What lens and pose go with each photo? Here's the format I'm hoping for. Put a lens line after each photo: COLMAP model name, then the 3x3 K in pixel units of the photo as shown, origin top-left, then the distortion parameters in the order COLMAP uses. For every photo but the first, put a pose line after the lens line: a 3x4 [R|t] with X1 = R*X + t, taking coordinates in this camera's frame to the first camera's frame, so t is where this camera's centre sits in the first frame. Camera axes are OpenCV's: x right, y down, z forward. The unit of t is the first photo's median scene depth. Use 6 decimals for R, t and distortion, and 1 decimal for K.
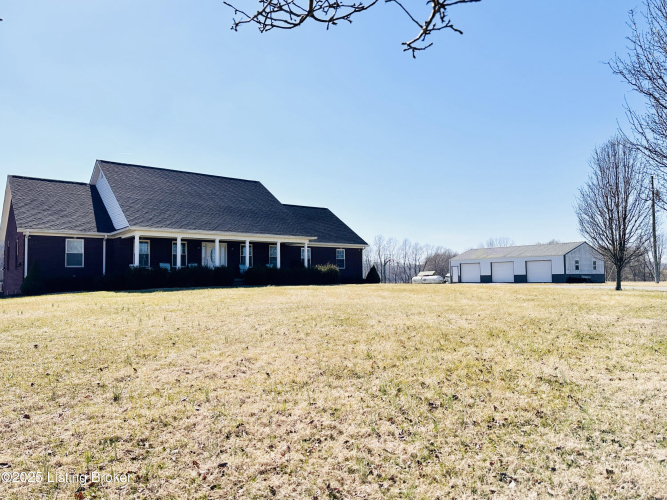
lens RADIAL K [[495.6, 0, 339.5], [0, 495.6, 252.8], [0, 0, 1]] dist [0.052958, -0.065627]
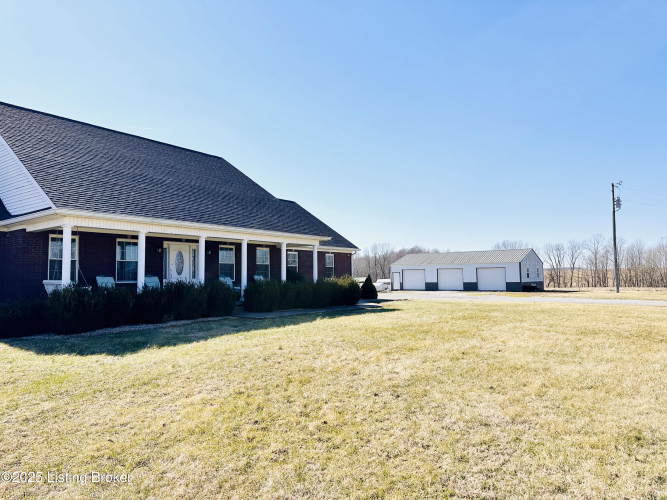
lens RADIAL K [[495.6, 0, 352.0], [0, 495.6, 240.3], [0, 0, 1]] dist [0.052958, -0.065627]
pose [[0.969133, 0.020453, 0.245690, -0.300237], [-0.013113, 0.999419, -0.031474, -0.009606], [-0.246191, 0.027281, 0.968837, 0.513843]]
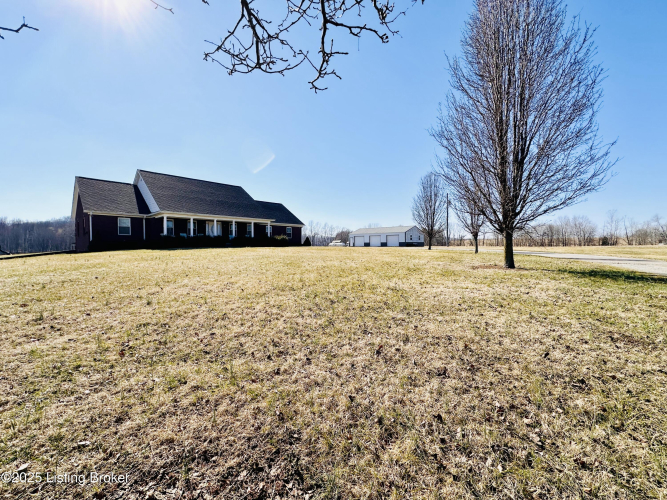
lens RADIAL K [[271.7, 0, 337.8], [0, 271.7, 249.1], [0, 0, 1]] dist [-0.008098, 0.000766]
pose [[0.983972, 0.003266, 0.178293, 0.003066], [-0.015597, 0.997577, 0.067801, 0.005314], [-0.177640, -0.069495, 0.981639, -0.000060]]
